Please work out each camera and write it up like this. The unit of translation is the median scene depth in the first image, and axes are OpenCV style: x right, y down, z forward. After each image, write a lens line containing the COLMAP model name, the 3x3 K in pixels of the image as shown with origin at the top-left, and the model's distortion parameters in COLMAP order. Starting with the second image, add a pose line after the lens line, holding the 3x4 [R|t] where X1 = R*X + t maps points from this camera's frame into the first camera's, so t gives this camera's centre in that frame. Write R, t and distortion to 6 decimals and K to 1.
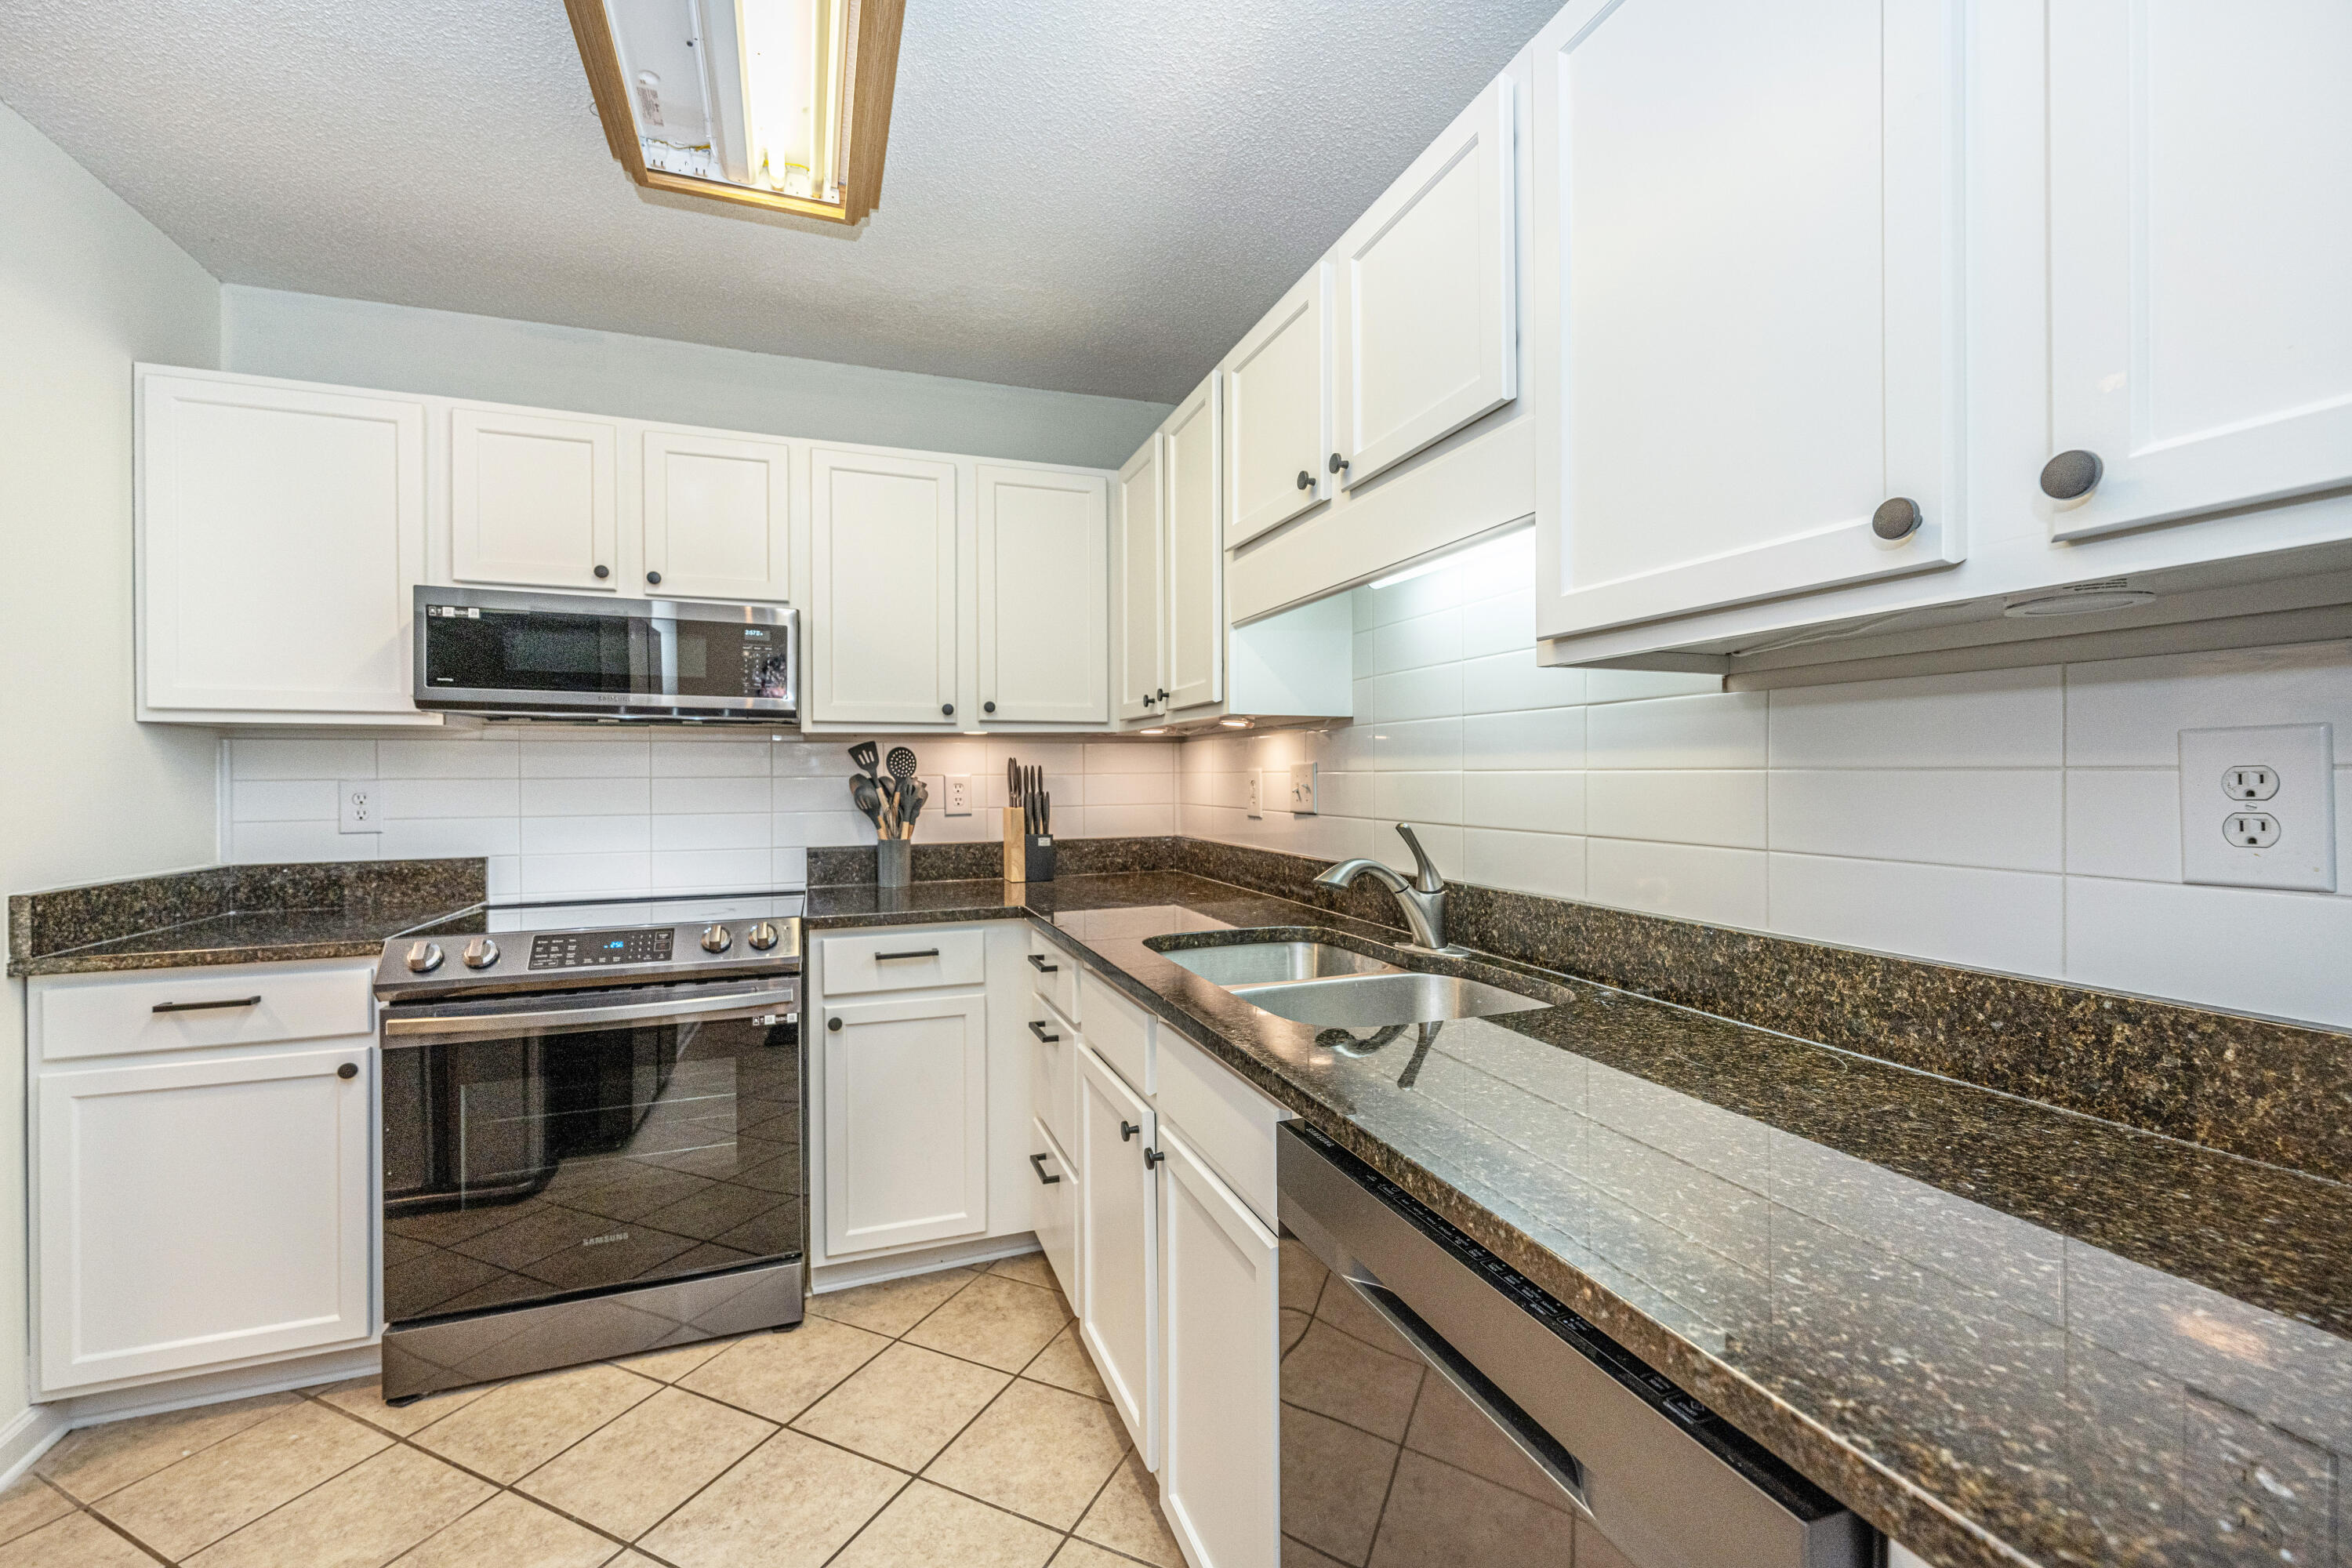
lens RADIAL K [[947.3, 0, 1186.9], [0, 947.3, 771.8], [0, 0, 1]] dist [-0.000774, 0.000500]
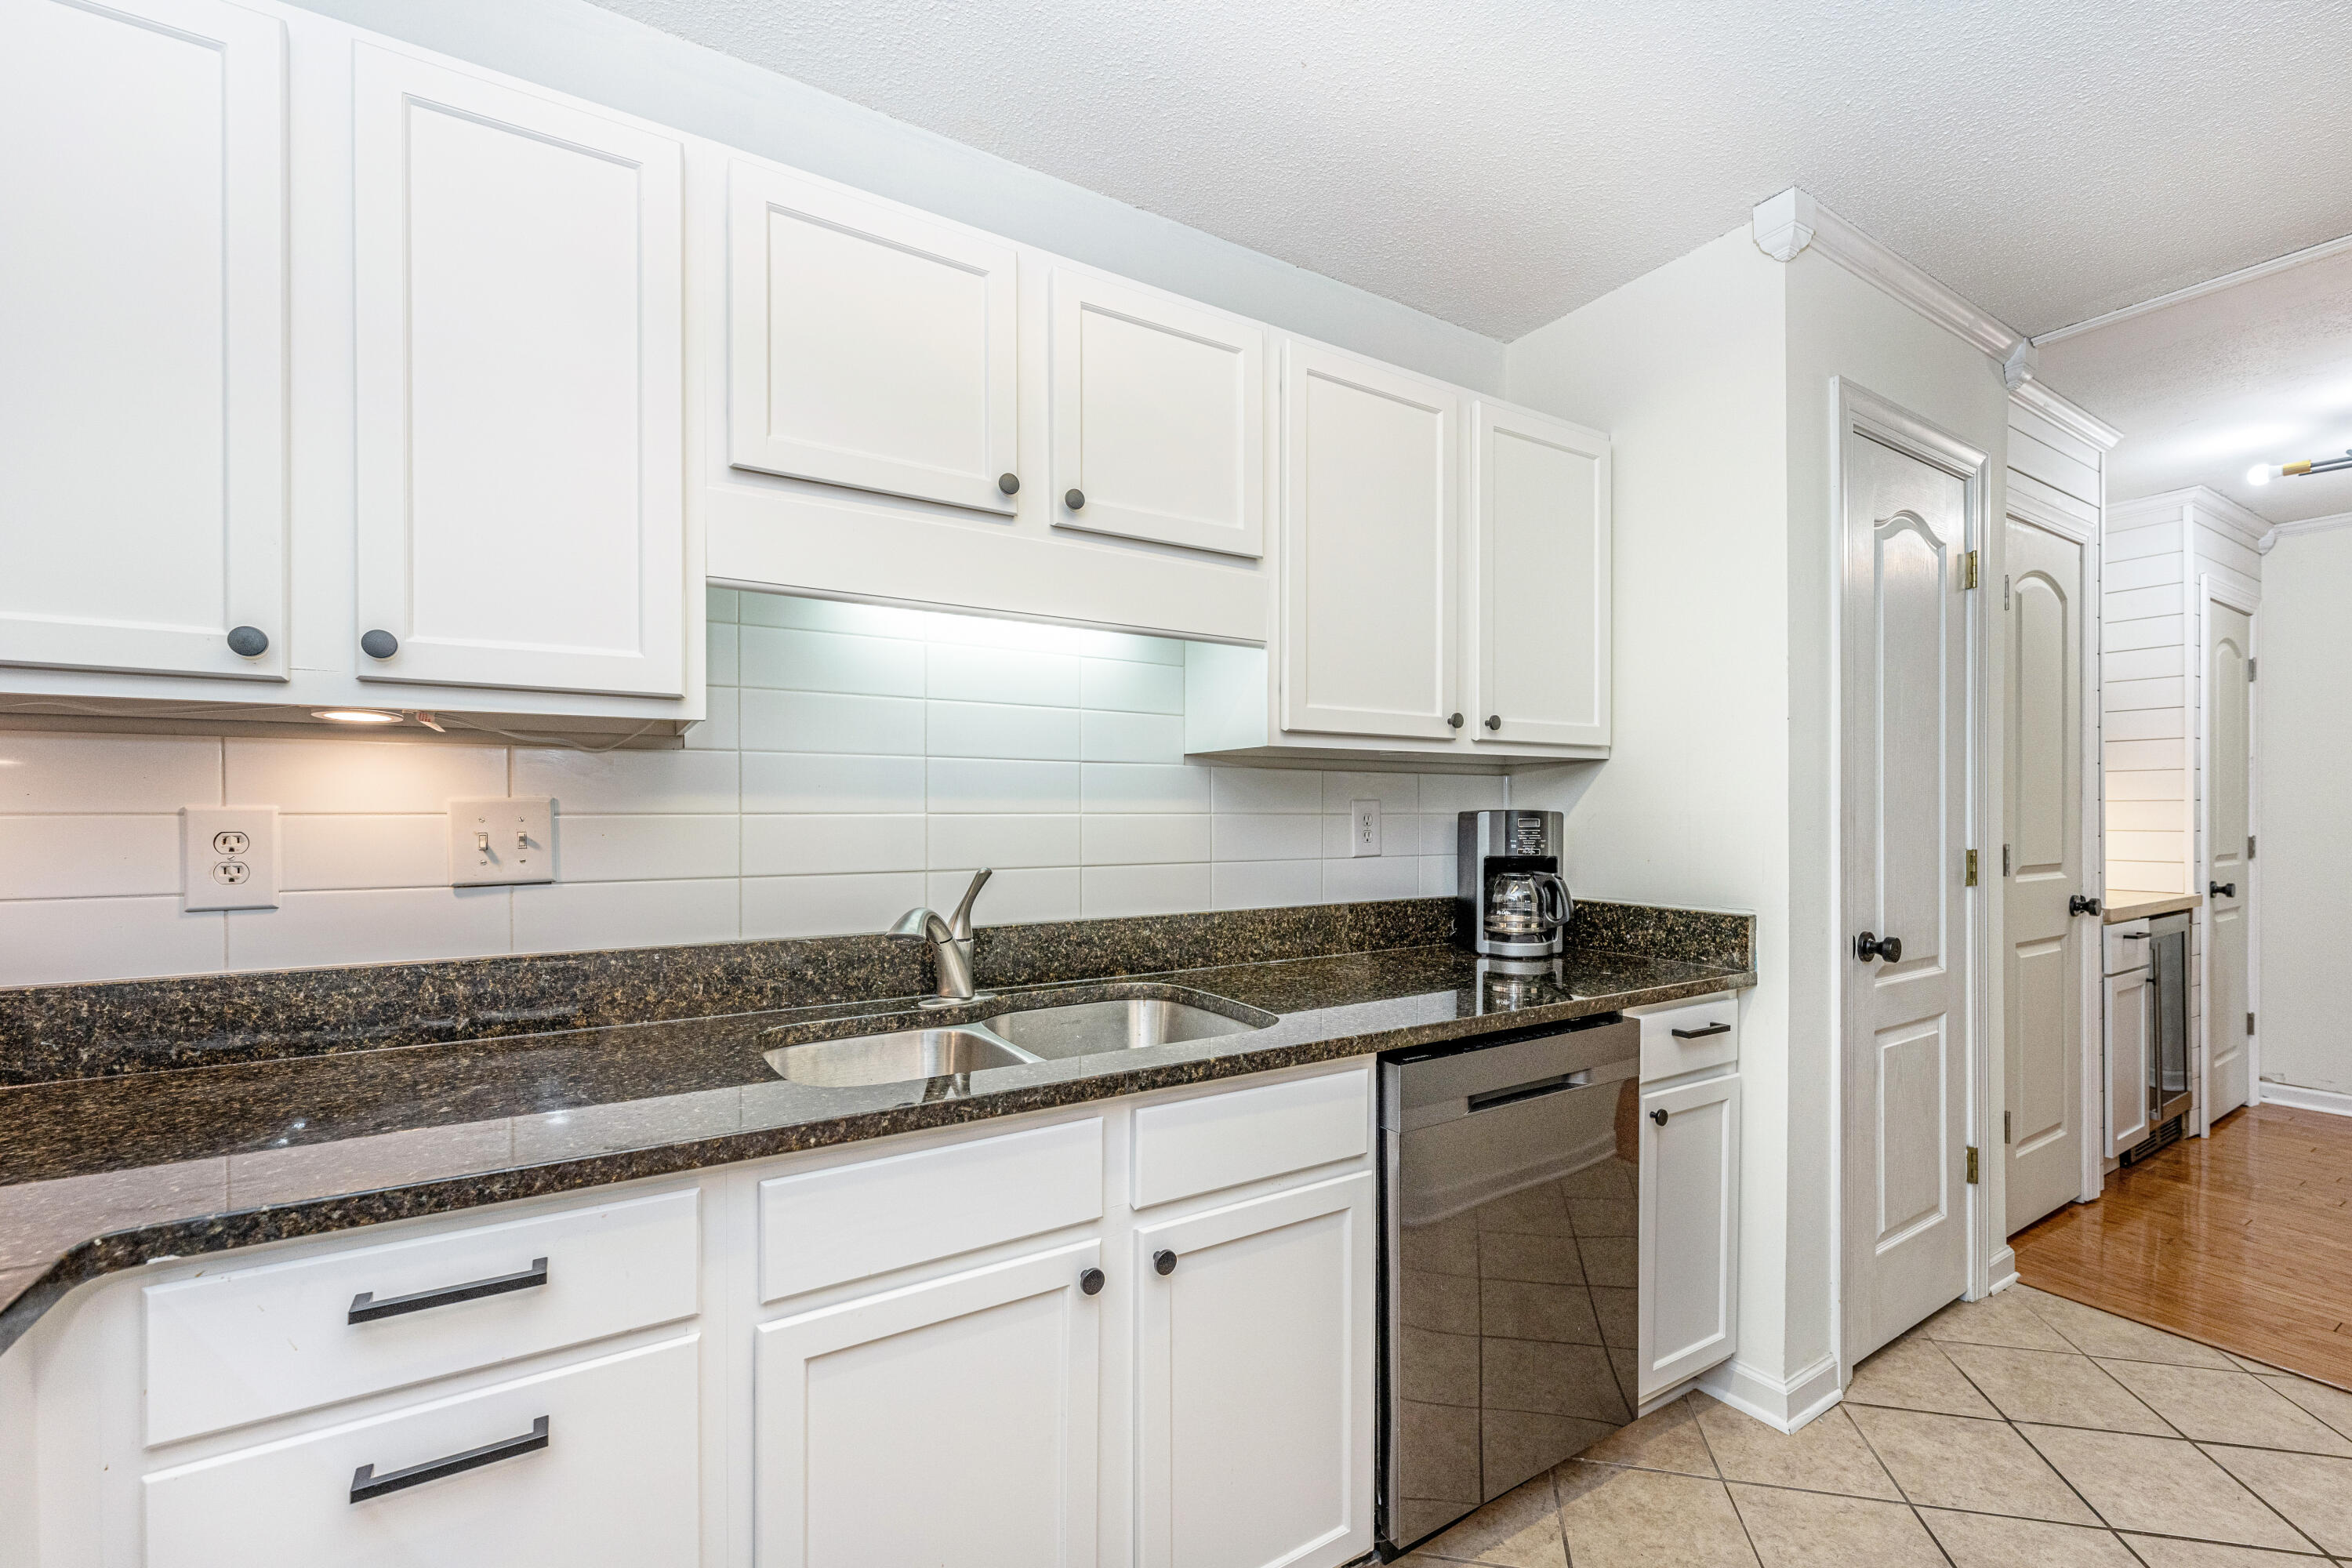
lens RADIAL K [[947.3, 0, 1172.1], [0, 947.3, 795.3], [0, 0, 1]] dist [-0.000774, 0.000500]
pose [[-0.168817, 0.003345, 0.985642, -0.609583], [-0.012117, 0.999912, -0.005468, -0.014956], [-0.985573, -0.012866, -0.168761, 0.797598]]
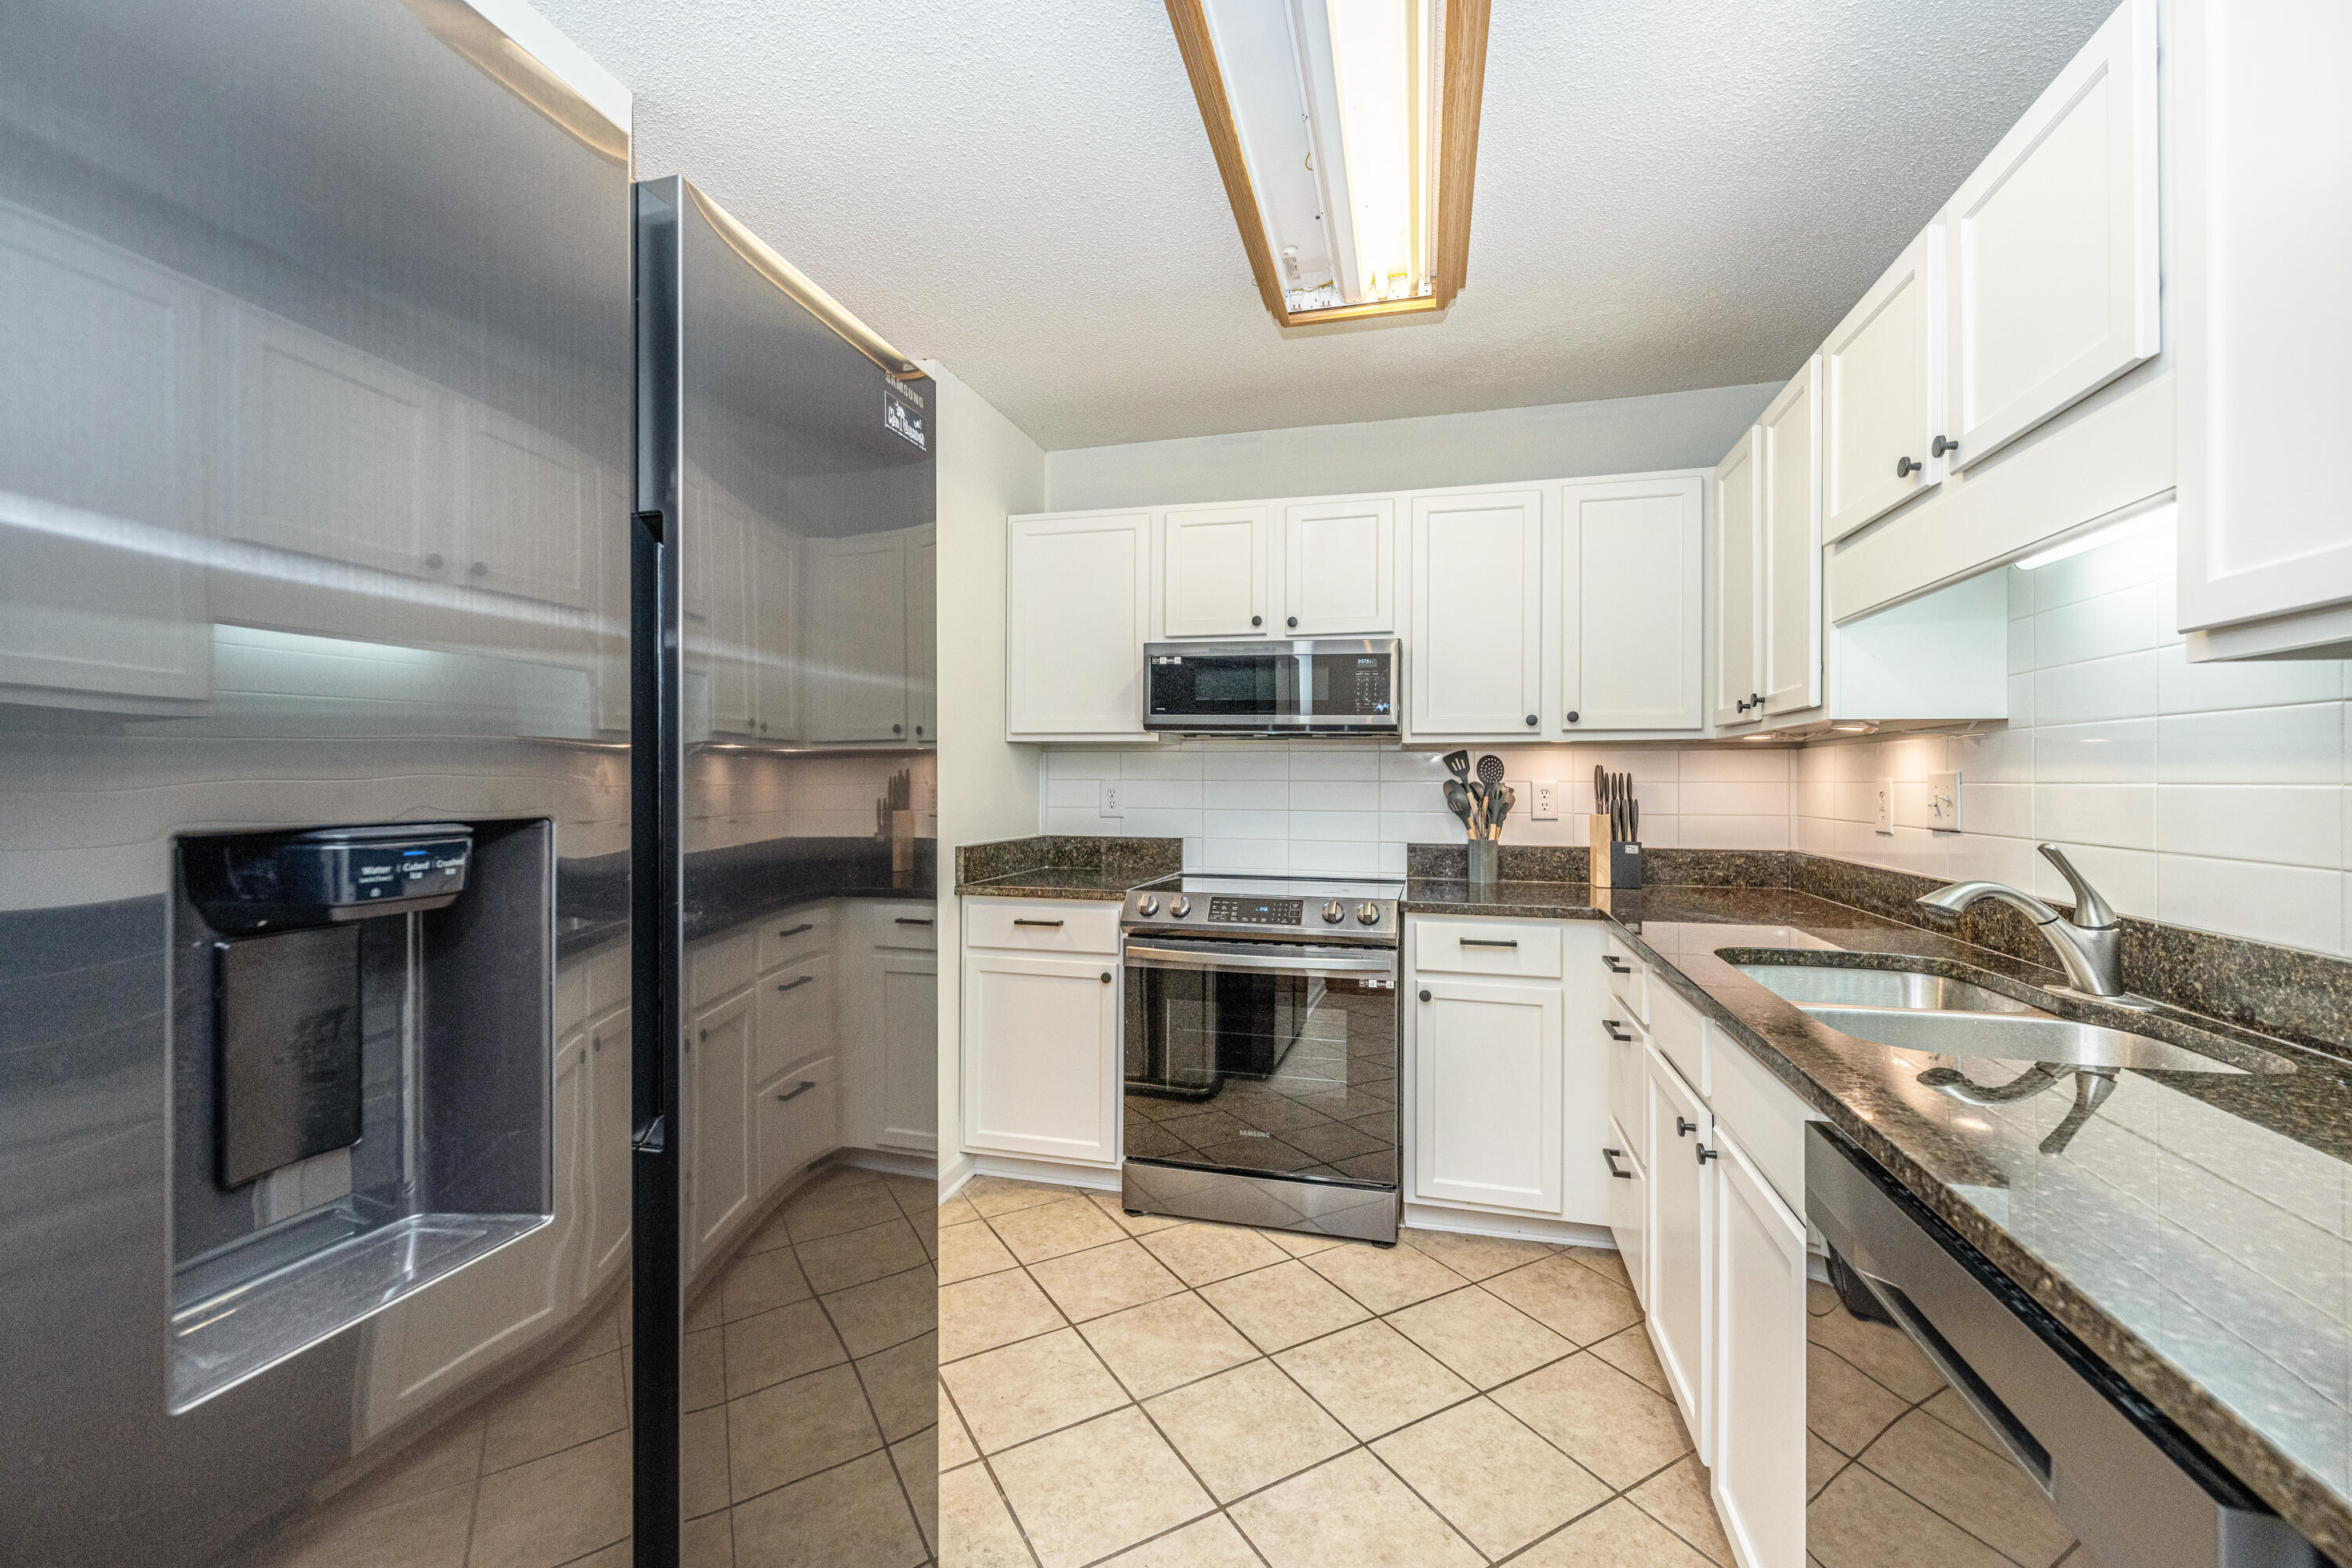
lens RADIAL K [[947.3, 0, 1186.7], [0, 947.3, 777.3], [0, 0, 1]] dist [-0.000774, 0.000500]
pose [[0.809360, 0.009667, -0.587233, 0.081679], [-0.009594, 0.999949, 0.003238, -0.001050], [0.587234, 0.003013, 0.809412, -0.126914]]
